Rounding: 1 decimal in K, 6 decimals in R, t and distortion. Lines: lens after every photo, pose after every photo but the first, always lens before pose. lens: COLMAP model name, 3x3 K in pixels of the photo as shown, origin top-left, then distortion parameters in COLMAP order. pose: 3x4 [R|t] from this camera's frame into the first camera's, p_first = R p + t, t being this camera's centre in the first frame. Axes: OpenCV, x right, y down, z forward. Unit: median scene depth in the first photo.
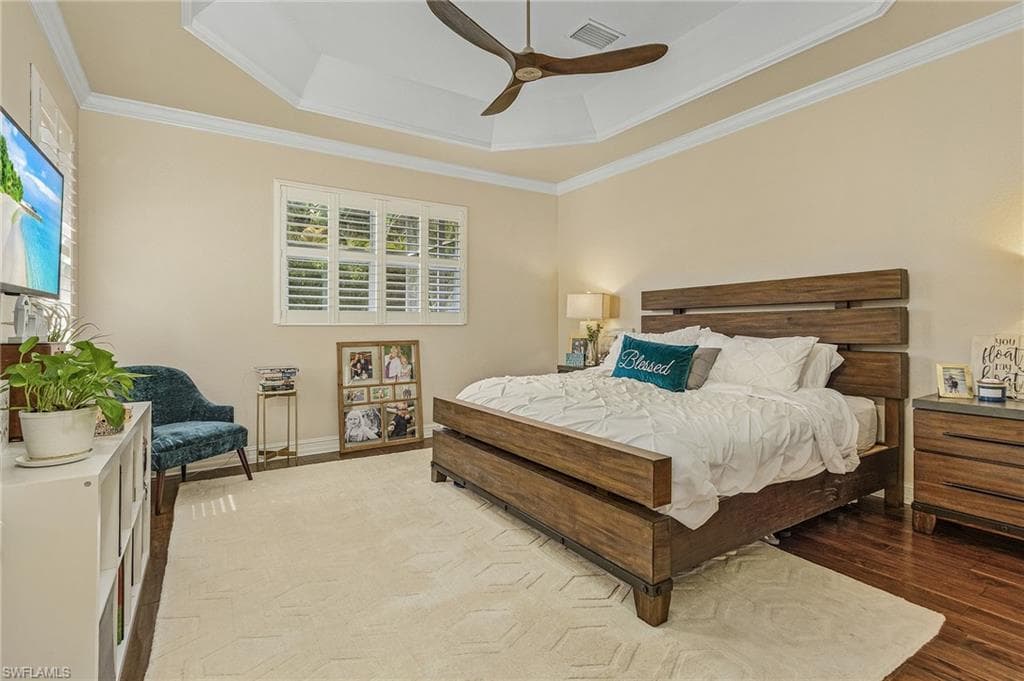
lens RADIAL K [[477.9, 0, 510.1], [0, 477.9, 329.7], [0, 0, 1]] dist [0.001086, 0.000643]
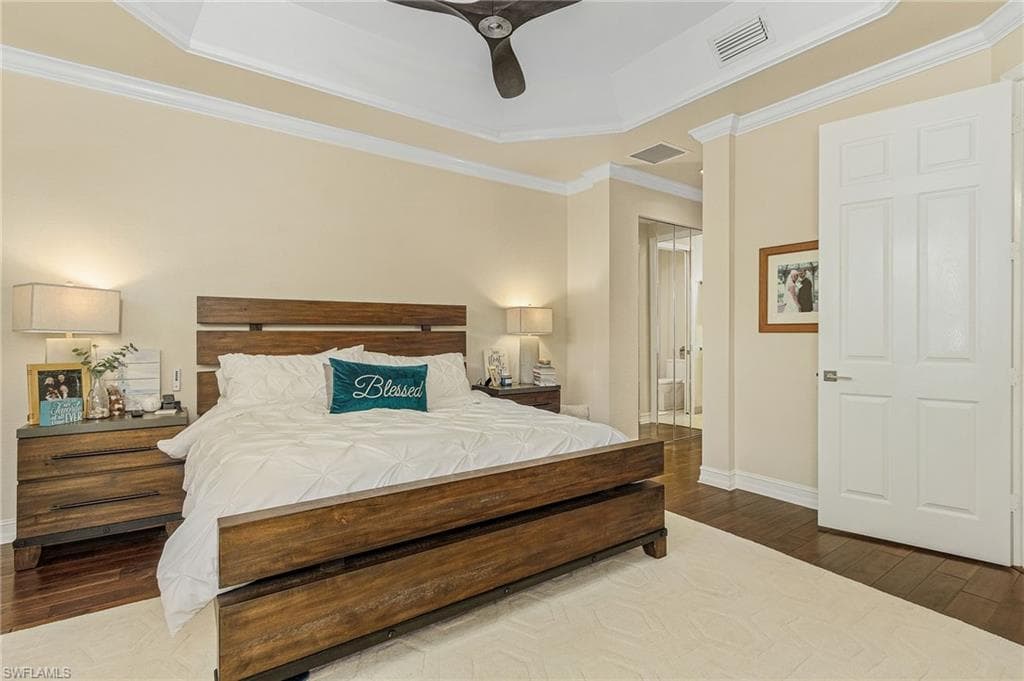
lens RADIAL K [[477.9, 0, 511.4], [0, 477.9, 341.7], [0, 0, 1]] dist [0.001086, 0.000643]
pose [[-0.016263, -0.003539, 0.999861, -0.613556], [0.009548, 0.999948, 0.003694, -0.017400], [-0.999822, 0.009607, -0.016228, 0.811481]]
